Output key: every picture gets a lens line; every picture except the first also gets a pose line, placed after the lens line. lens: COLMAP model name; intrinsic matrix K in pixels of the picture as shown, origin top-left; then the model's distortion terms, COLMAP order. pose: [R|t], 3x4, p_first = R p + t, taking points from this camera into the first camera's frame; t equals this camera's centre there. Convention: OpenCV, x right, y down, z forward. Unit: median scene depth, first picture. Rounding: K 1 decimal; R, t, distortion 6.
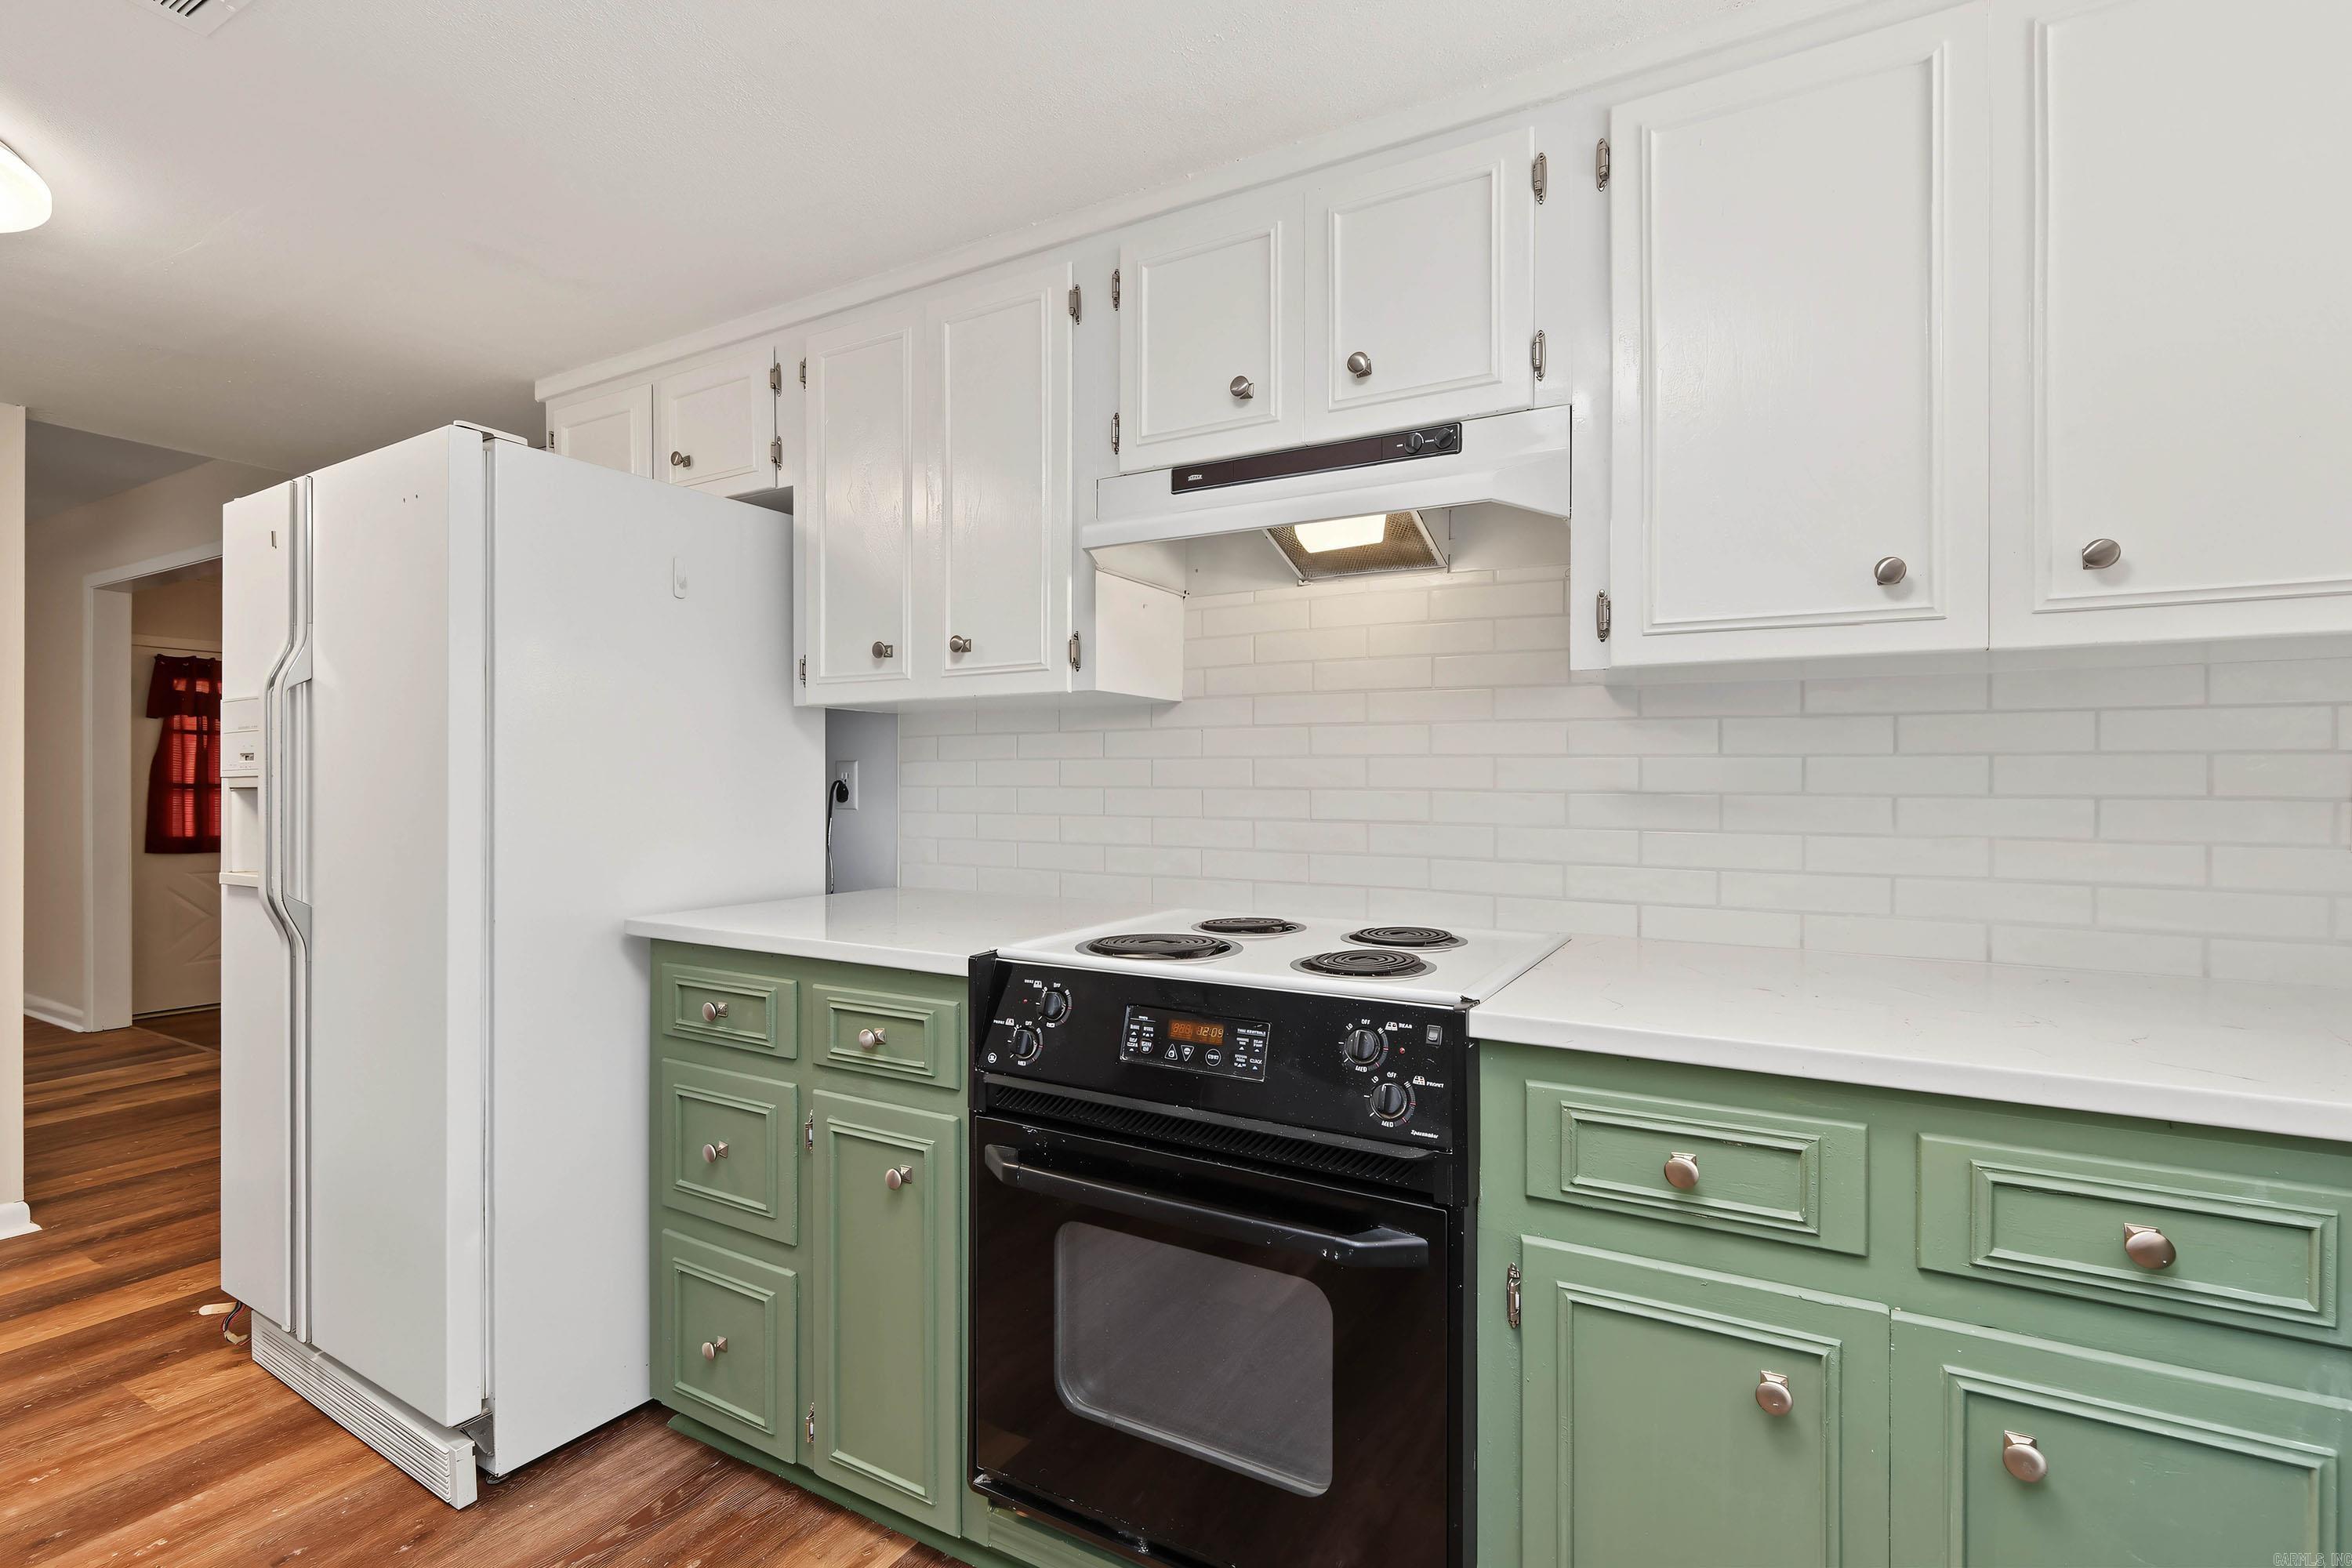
lens RADIAL K [[1060.8, 0, 1177.1], [0, 1060.8, 784.9], [0, 0, 1]] dist [-0.003050, 0.000660]
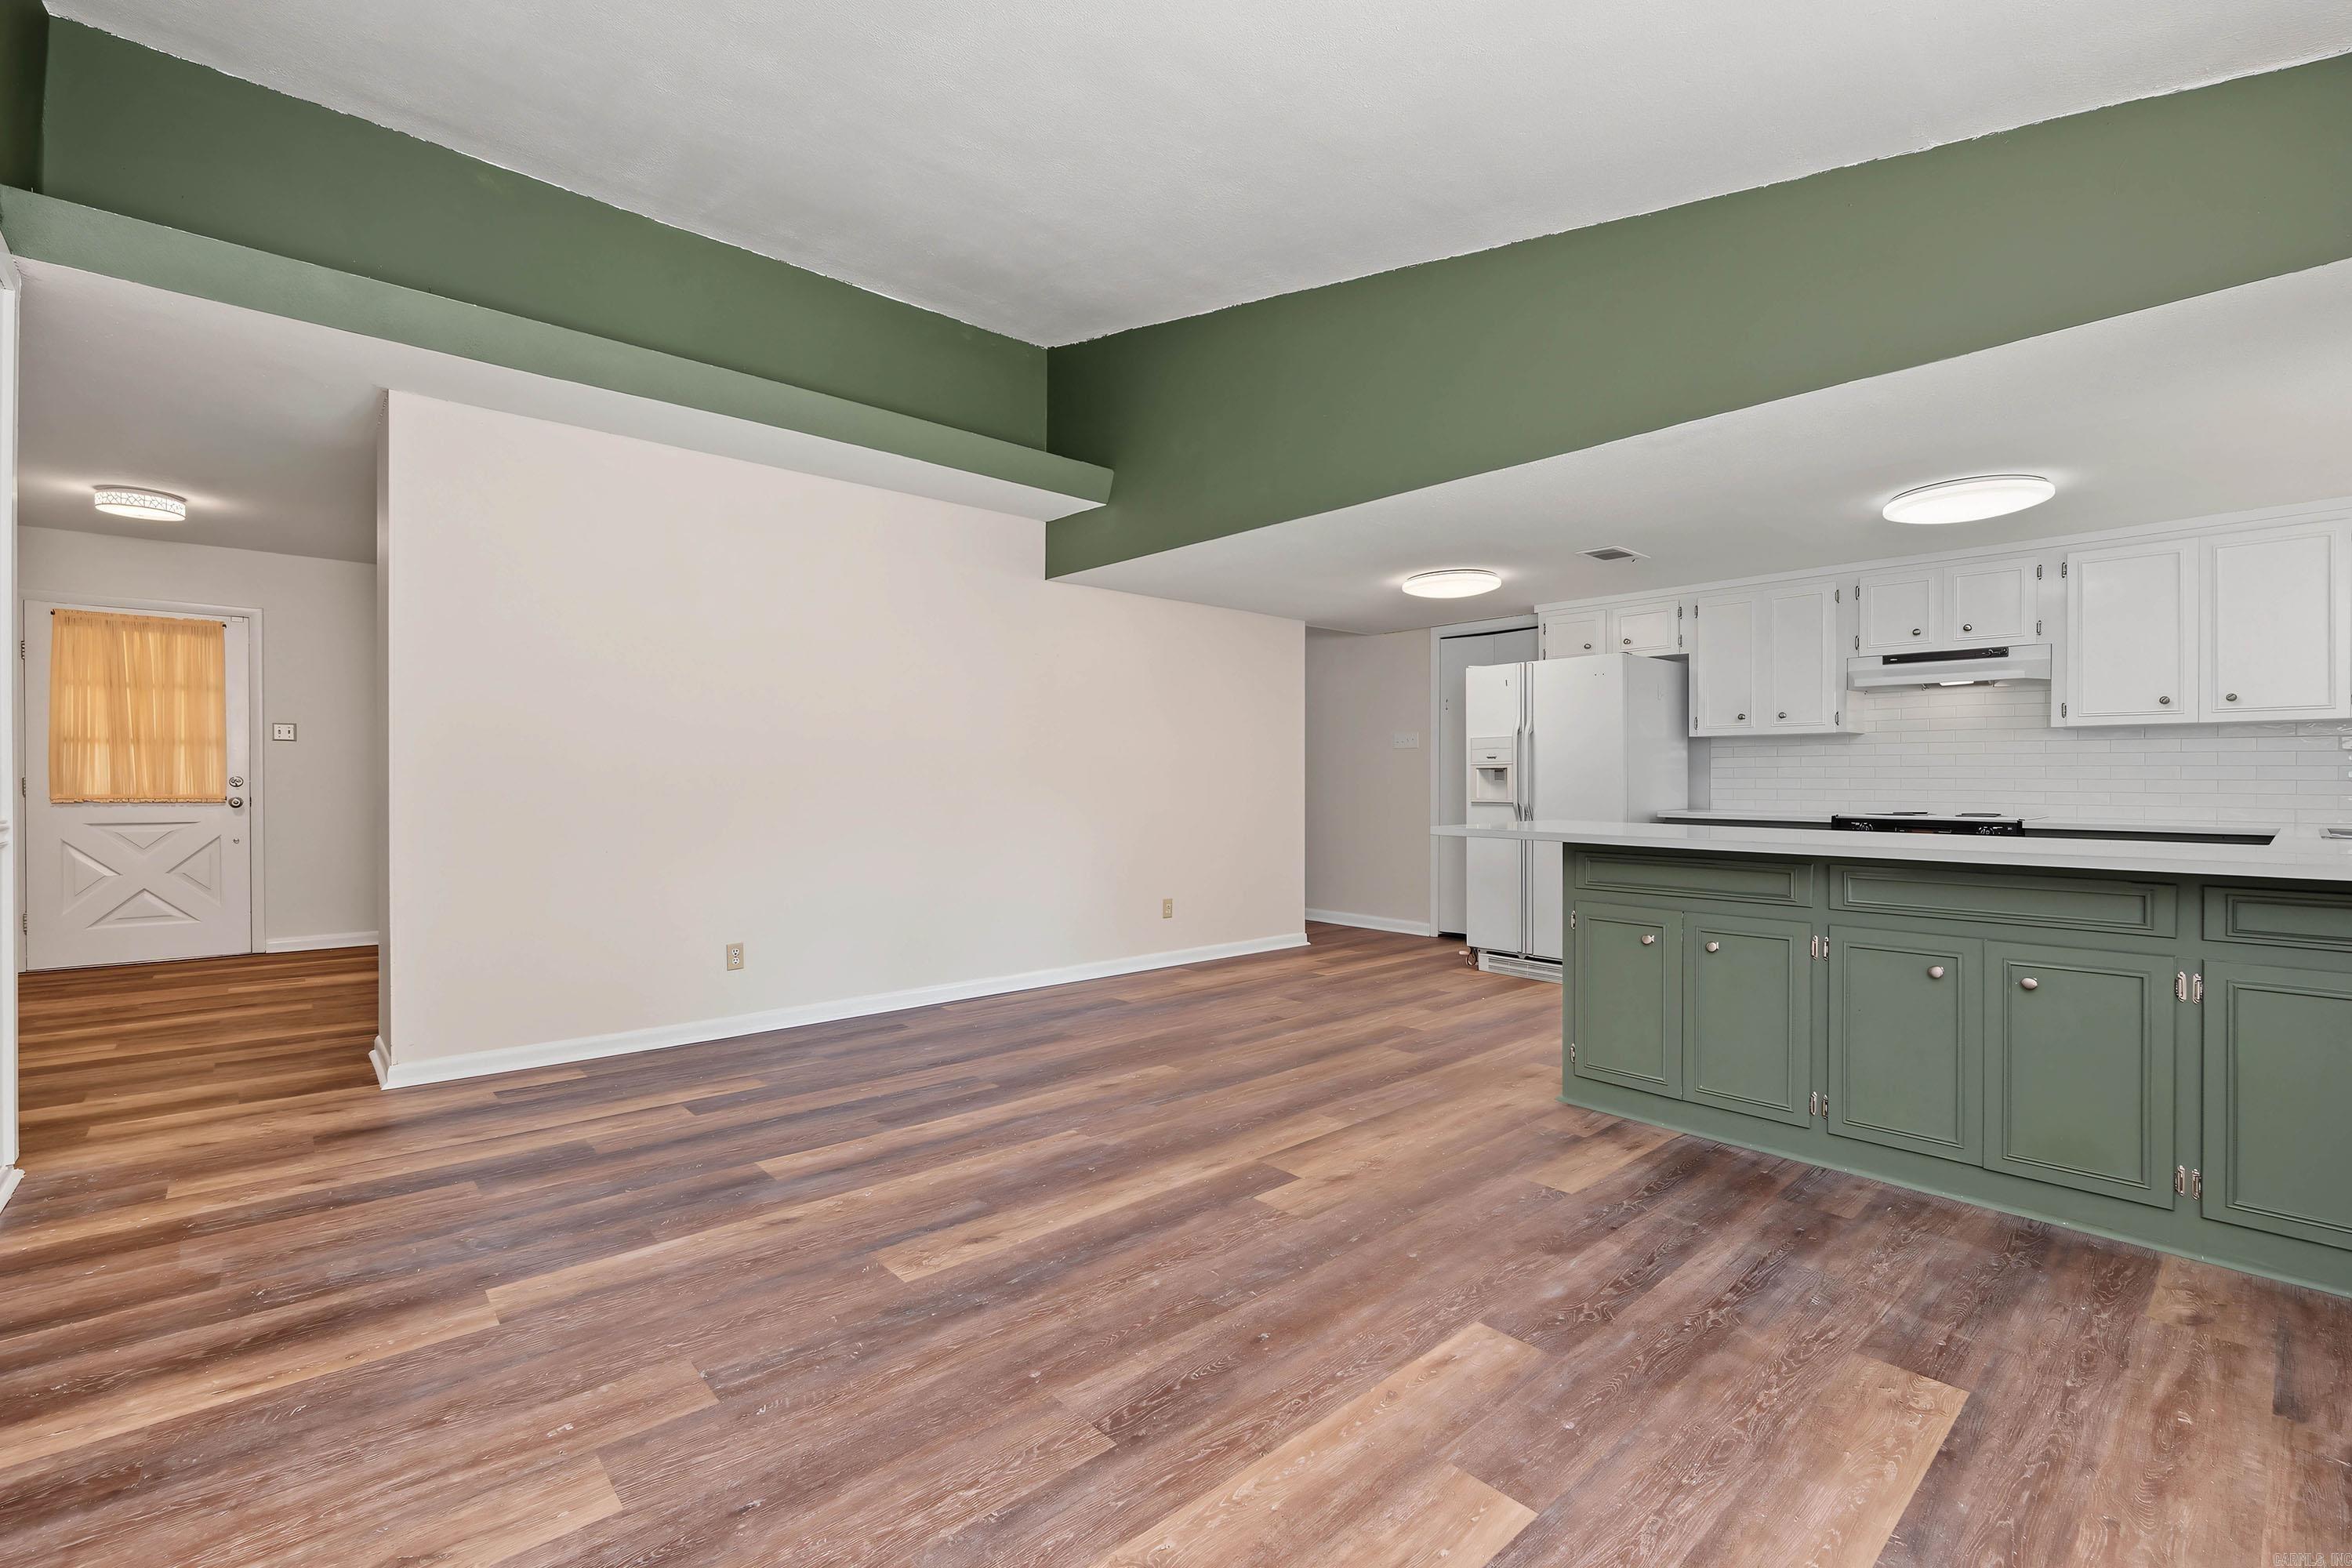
lens RADIAL K [[1025.0, 0, 1179.5], [0, 1025.0, 787.7], [0, 0, 1]] dist [-0.002834, 0.000458]
pose [[0.943616, -0.002523, -0.331034, -1.018410], [0.006628, 0.999915, 0.011272, 0.021838], [0.330977, -0.012830, 0.943552, -2.605804]]
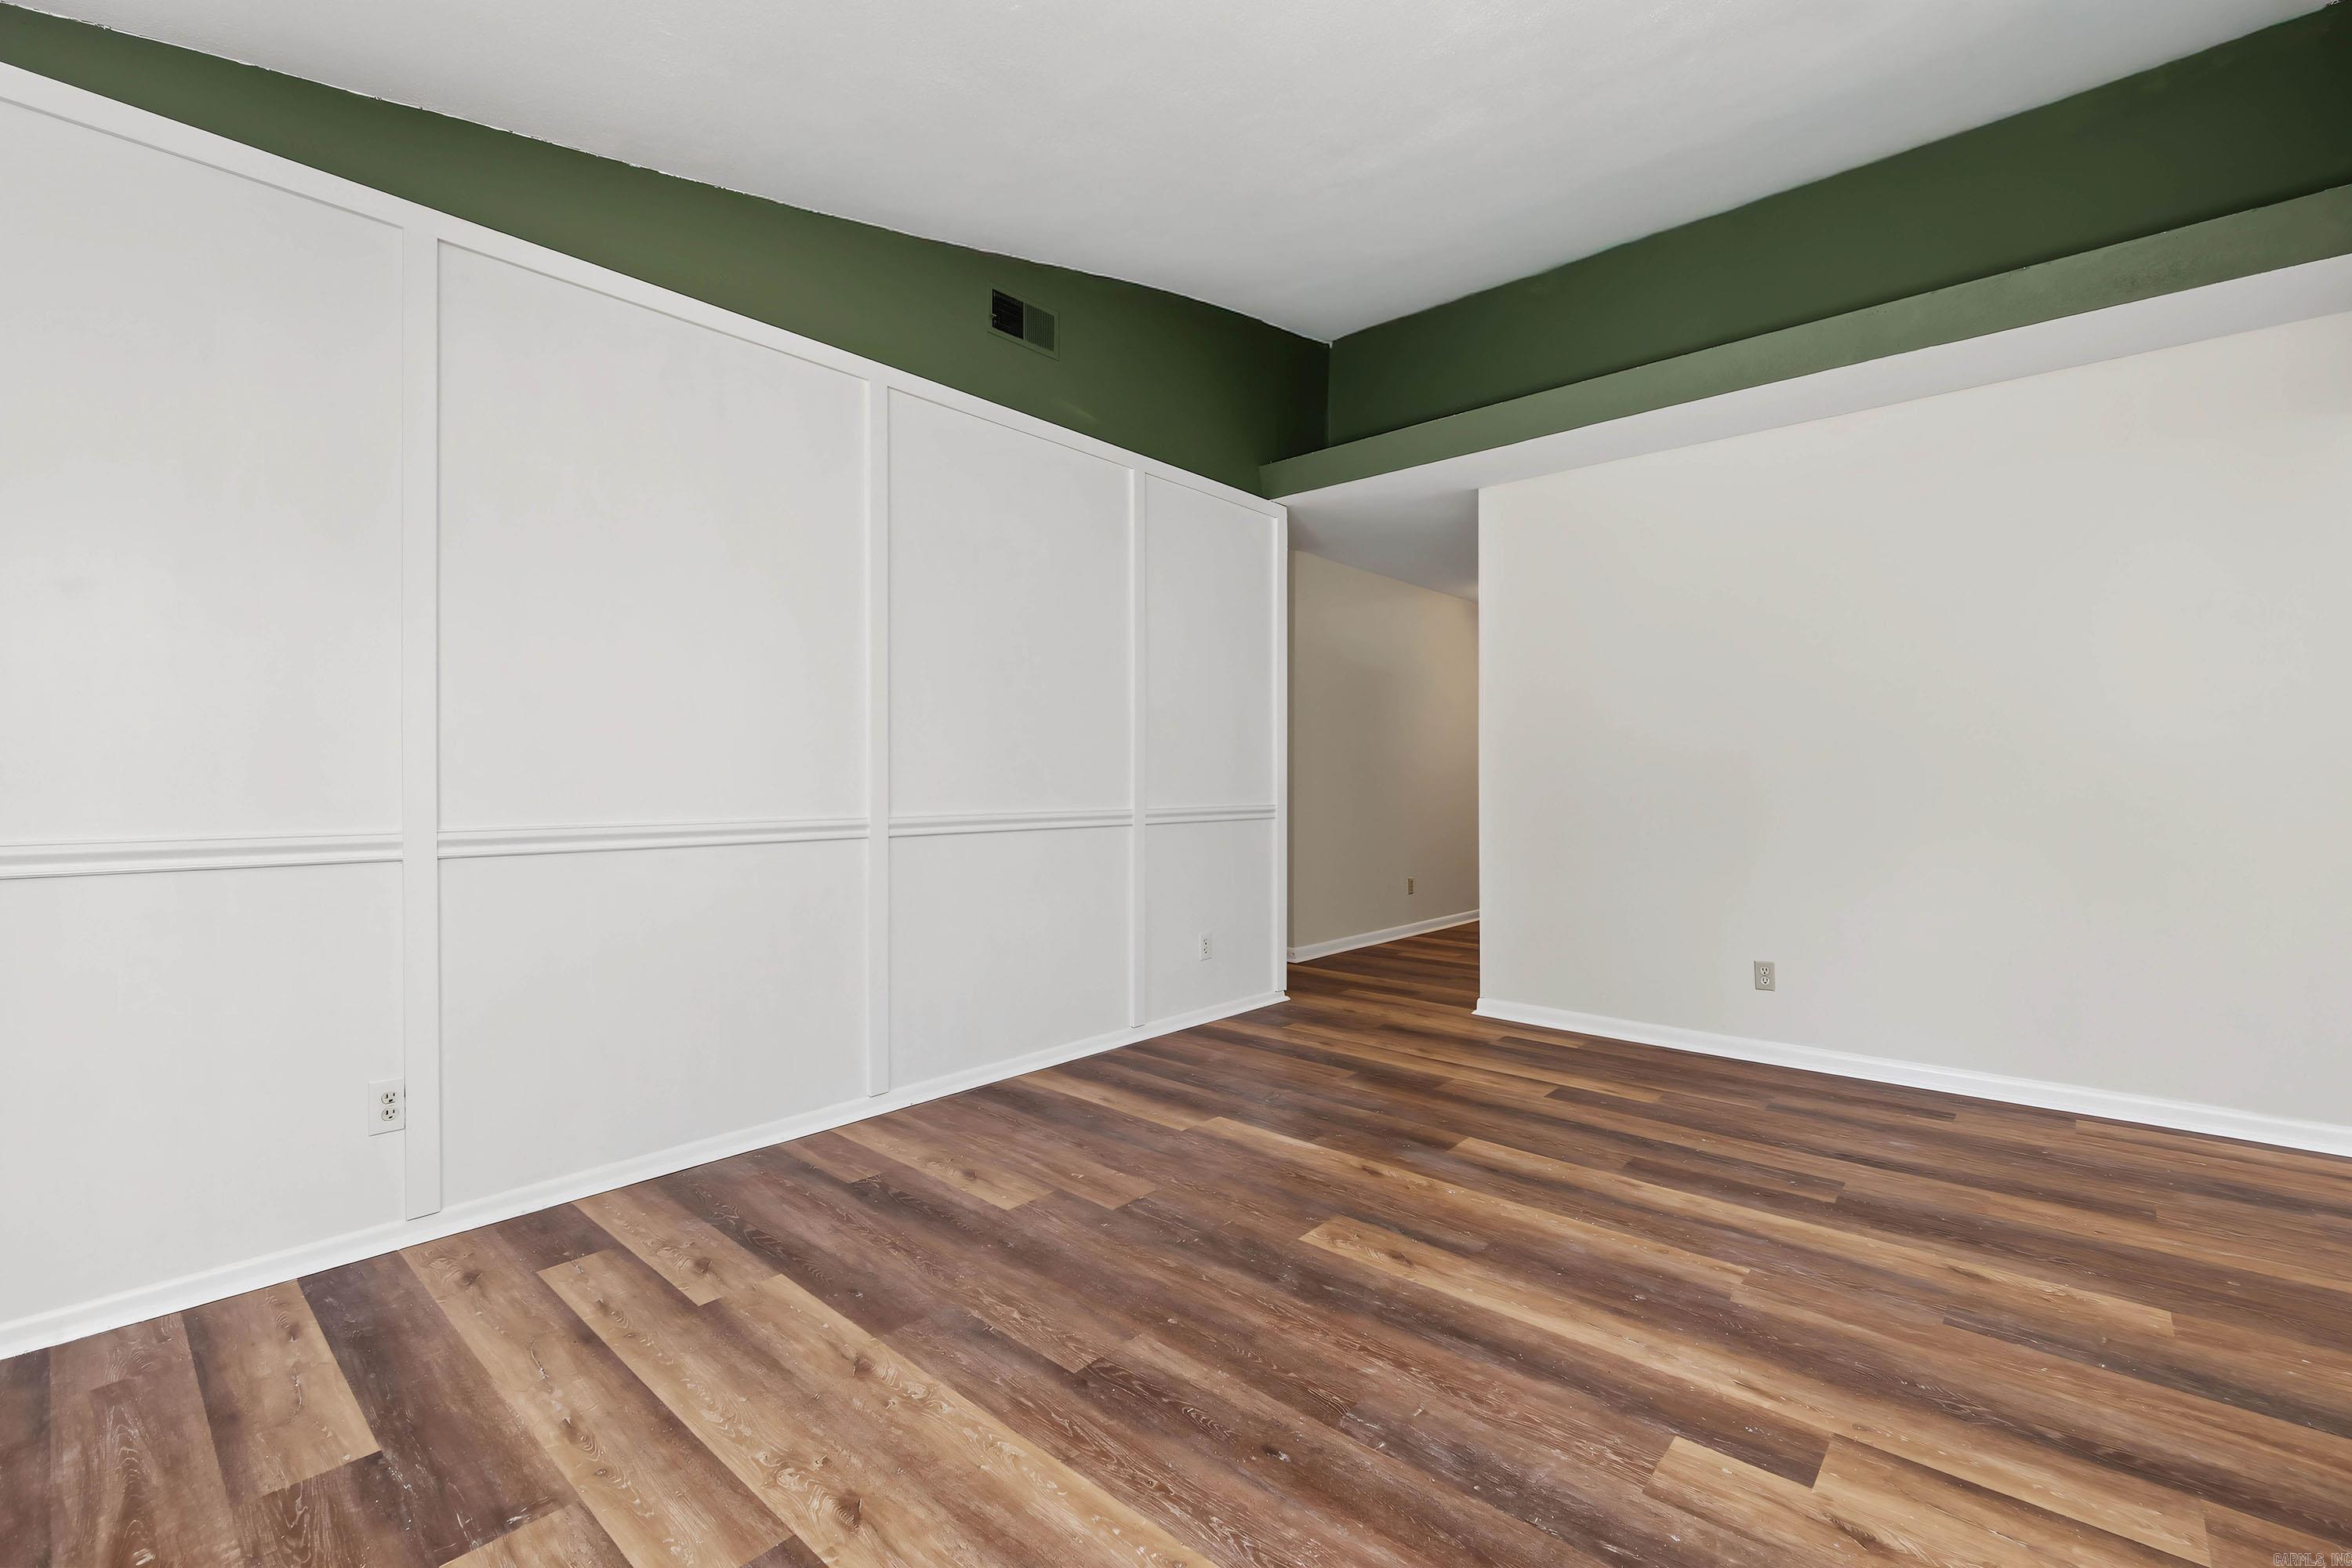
lens RADIAL K [[1025.0, 0, 1169.2], [0, 1025.0, 750.1], [0, 0, 1]] dist [-0.002834, 0.000458]
pose [[-0.224953, -0.033997, -0.973776, -0.235278], [0.003823, 0.999353, -0.035773, 0.034368], [0.974362, -0.011770, -0.224677, -1.179846]]
